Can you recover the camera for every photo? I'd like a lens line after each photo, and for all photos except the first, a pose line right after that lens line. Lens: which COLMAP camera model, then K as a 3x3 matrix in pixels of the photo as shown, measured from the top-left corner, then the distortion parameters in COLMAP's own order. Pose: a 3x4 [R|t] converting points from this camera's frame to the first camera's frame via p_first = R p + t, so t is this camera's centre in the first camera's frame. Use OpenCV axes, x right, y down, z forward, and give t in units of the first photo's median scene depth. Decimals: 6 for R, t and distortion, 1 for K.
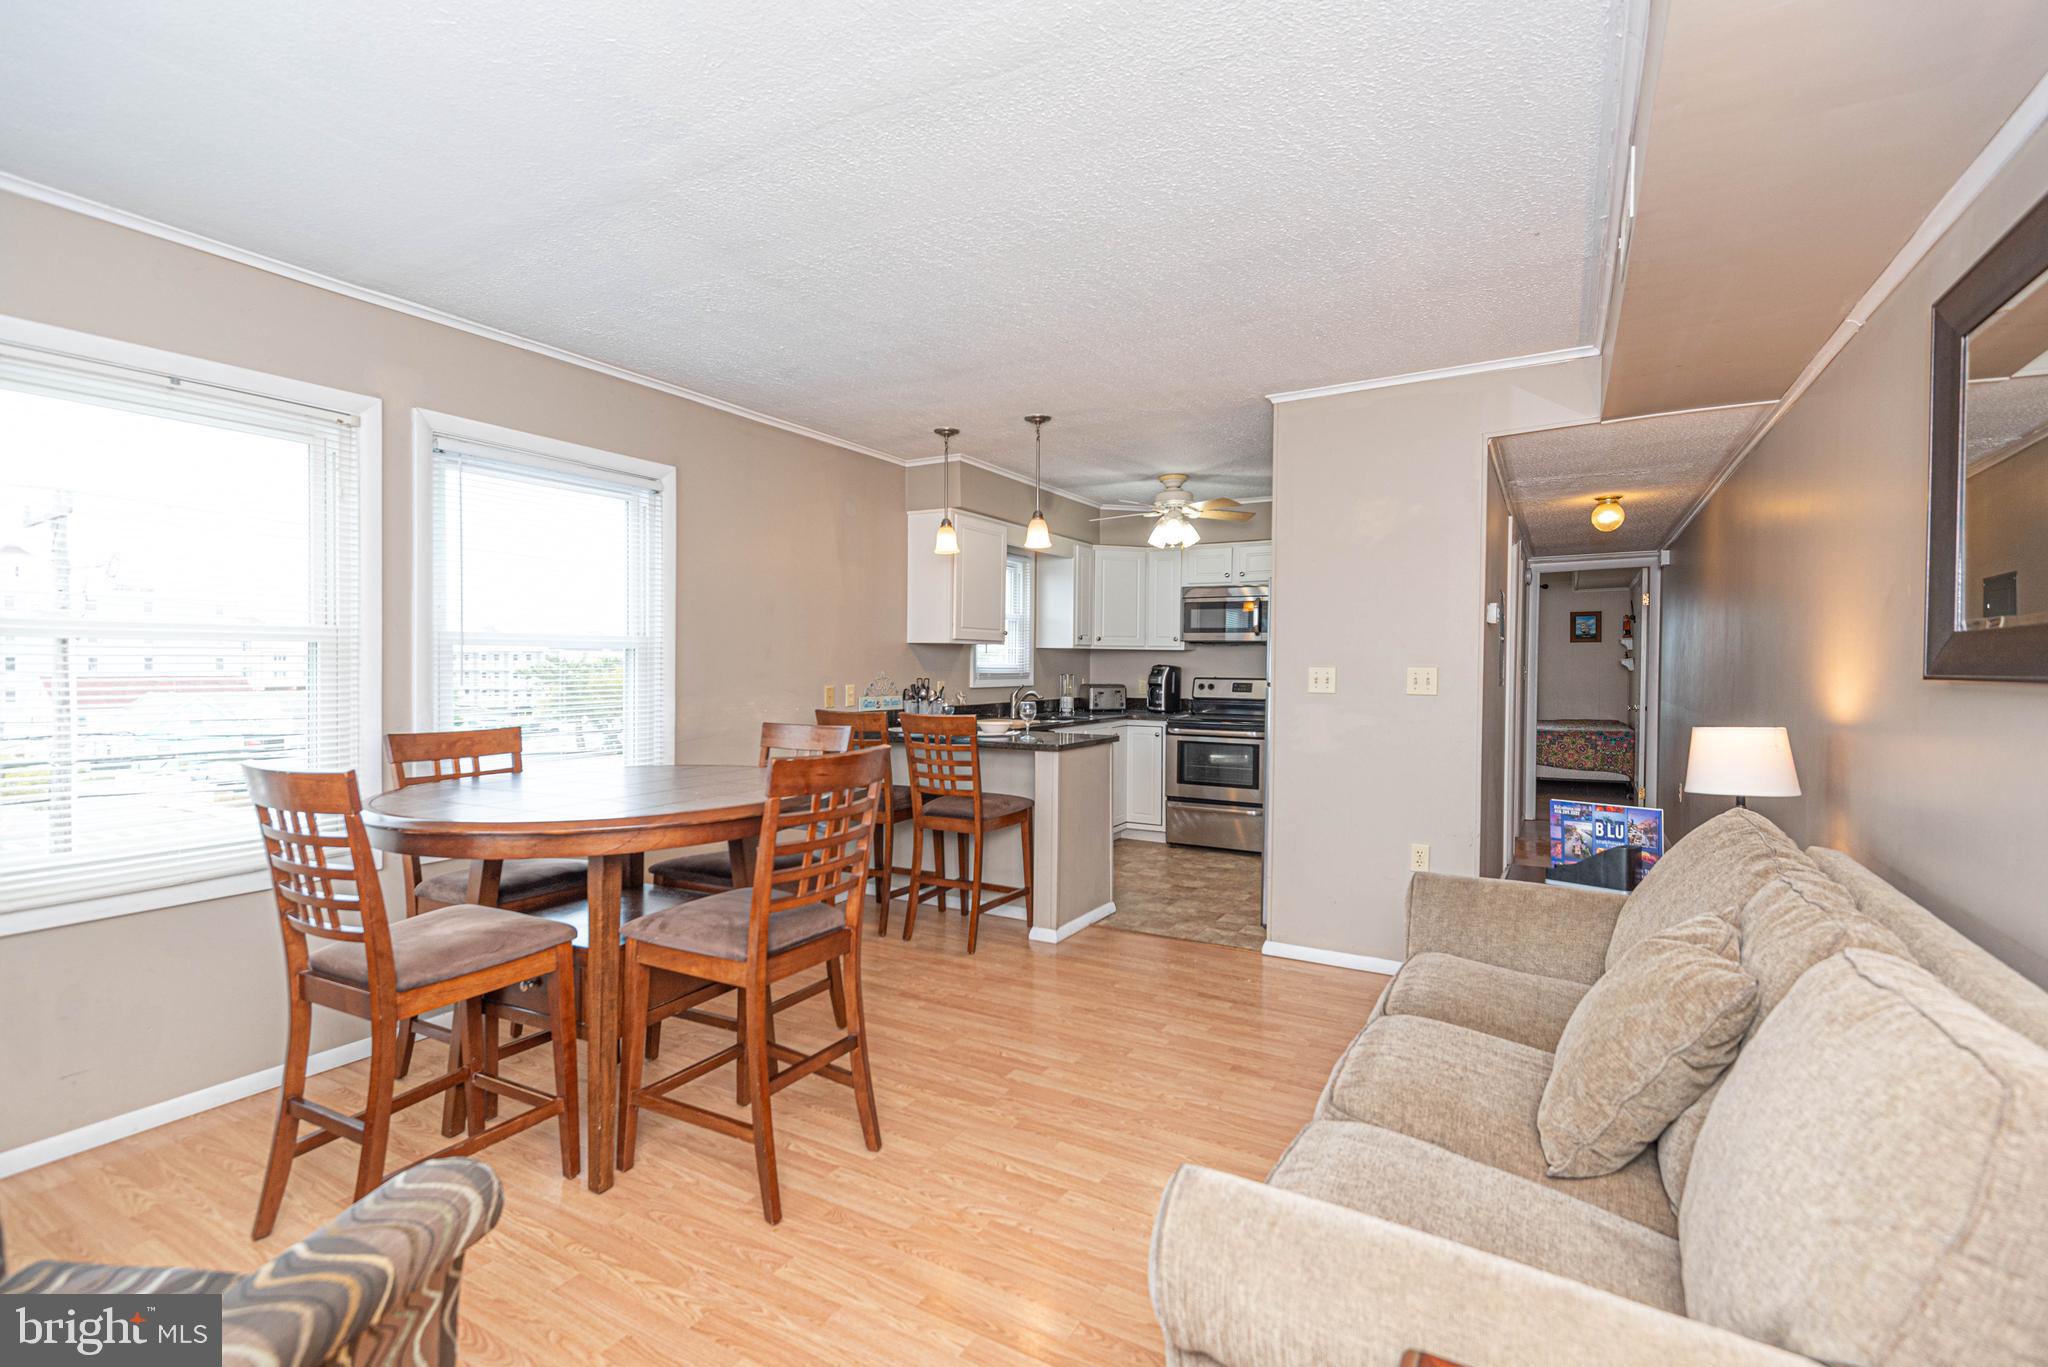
lens RADIAL K [[939.7, 0, 1030.5], [0, 939.7, 682.0], [0, 0, 1]] dist [0.027668, -0.025826]
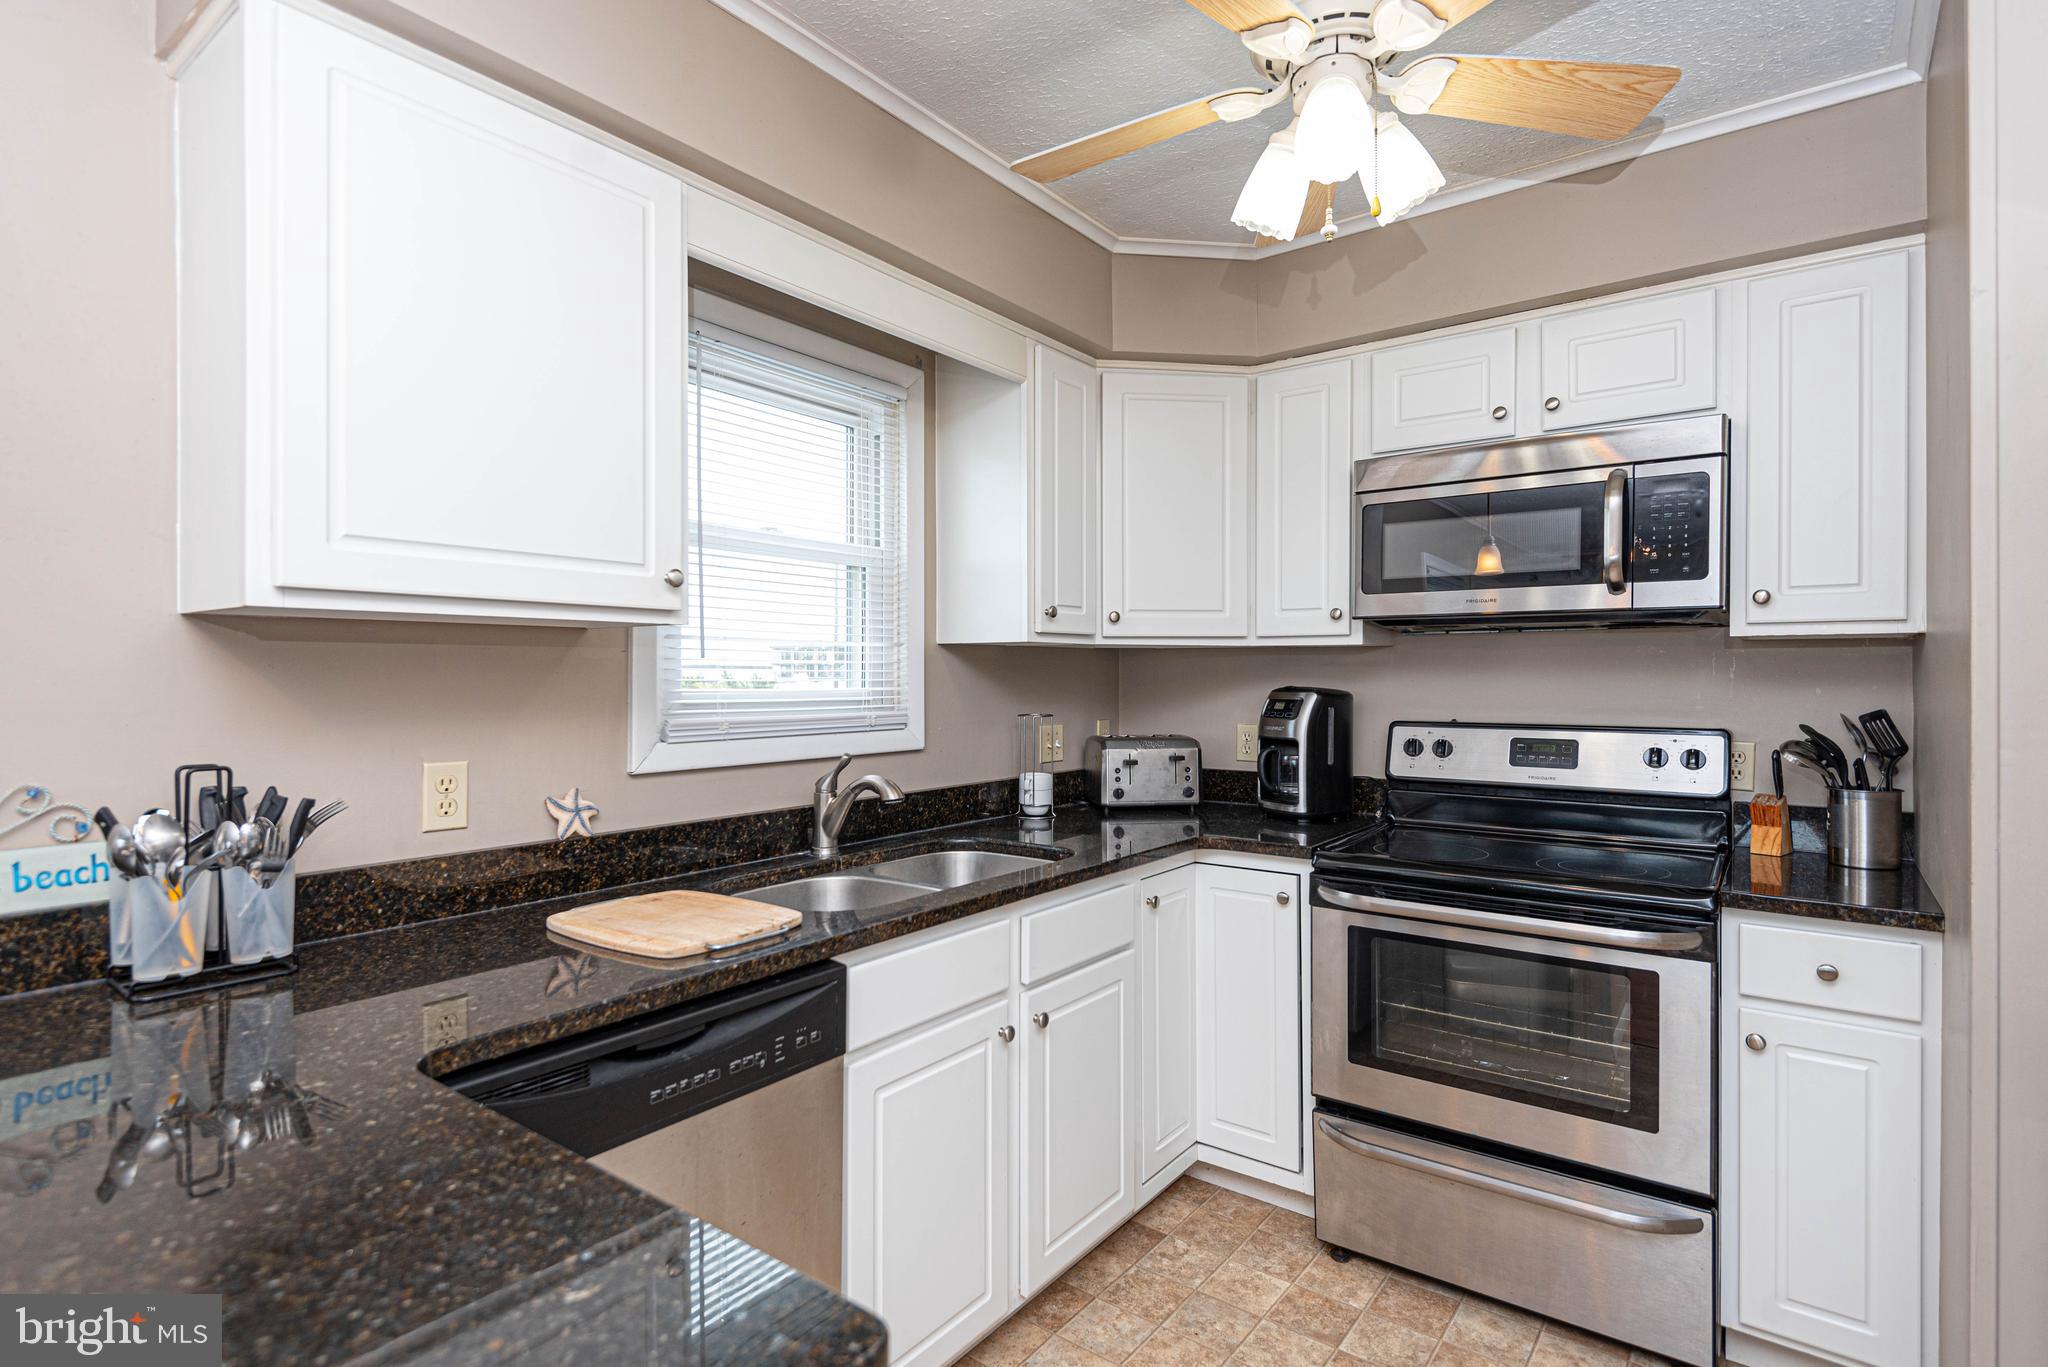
lens RADIAL K [[997.6, 0, 1022.4], [0, 997.6, 678.9], [0, 0, 1]] dist [0.022994, -0.021973]
pose [[0.989165, -0.008167, -0.146580, 0.154797], [0.005828, 0.999849, -0.016379, -0.026353], [0.146692, 0.015347, 0.989063, 1.020681]]
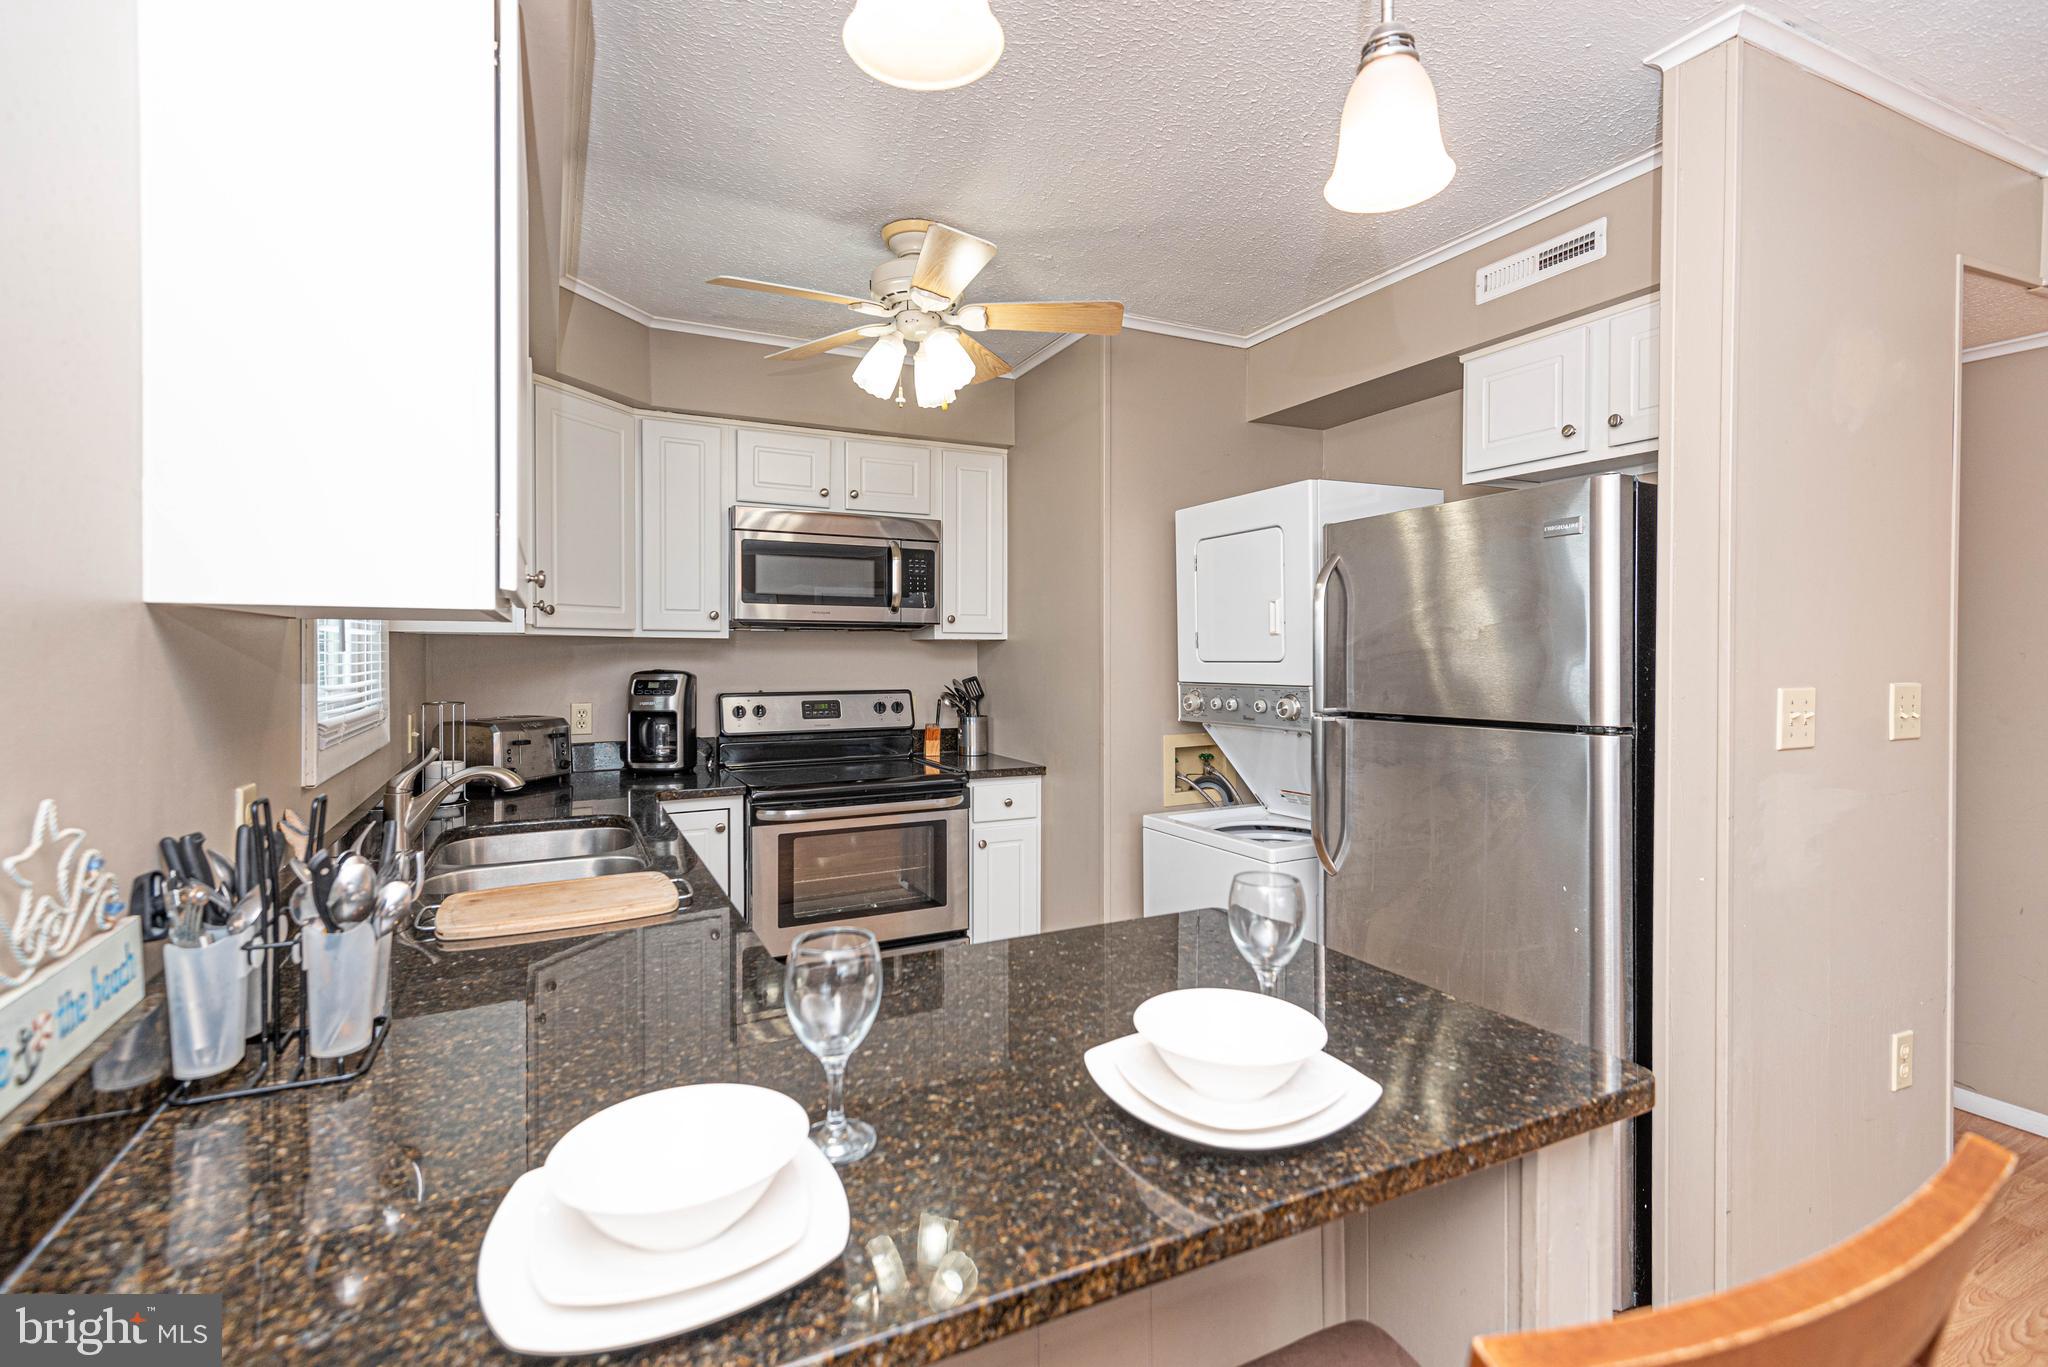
lens RADIAL K [[953.4, 0, 1068.1], [0, 953.4, 663.4], [0, 0, 1]] dist [0.000476, 0.000201]
pose [[0.538225, -0.018324, 0.842602, -0.246368], [0.020504, 0.999752, 0.008644, -0.036028], [-0.842552, 0.012624, 0.538467, 0.990546]]
